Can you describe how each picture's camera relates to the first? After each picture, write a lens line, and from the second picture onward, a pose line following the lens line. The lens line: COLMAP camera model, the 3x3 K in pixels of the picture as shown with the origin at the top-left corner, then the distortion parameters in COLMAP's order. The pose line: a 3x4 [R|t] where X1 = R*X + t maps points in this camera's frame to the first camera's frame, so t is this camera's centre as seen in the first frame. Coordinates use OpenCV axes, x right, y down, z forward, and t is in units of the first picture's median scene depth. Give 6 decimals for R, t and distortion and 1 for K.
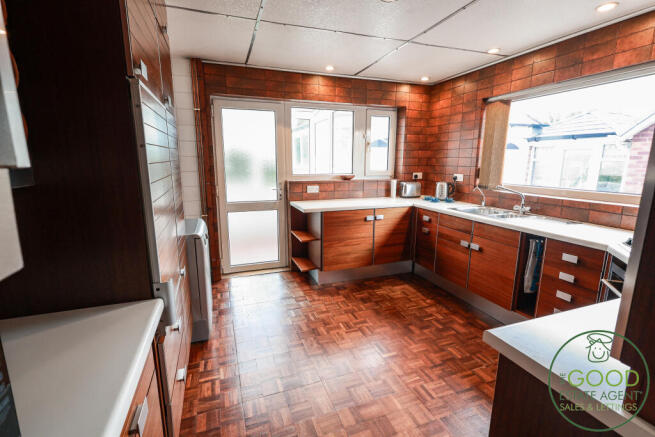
lens RADIAL K [[303.4, 0, 328.3], [0, 303.4, 218.6], [0, 0, 1]] dist [0.004106, 0.000718]
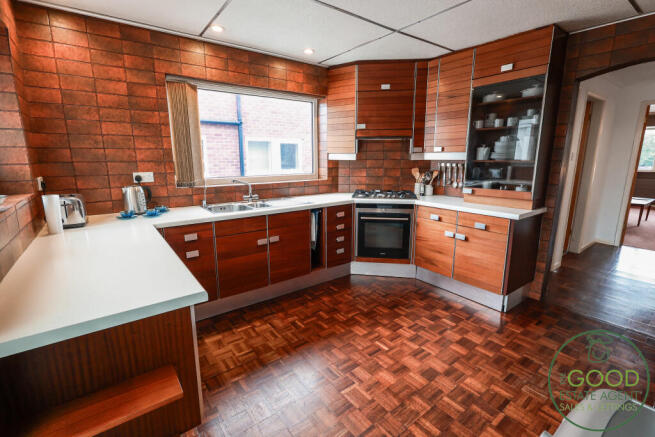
lens RADIAL K [[303.4, 0, 329.7], [0, 303.4, 217.8], [0, 0, 1]] dist [0.004106, 0.000718]
pose [[-0.285653, -0.191639, 0.938976, -0.476878], [0.186443, 0.949967, 0.250602, -0.183317], [-0.940022, 0.246651, -0.235632, 1.013438]]
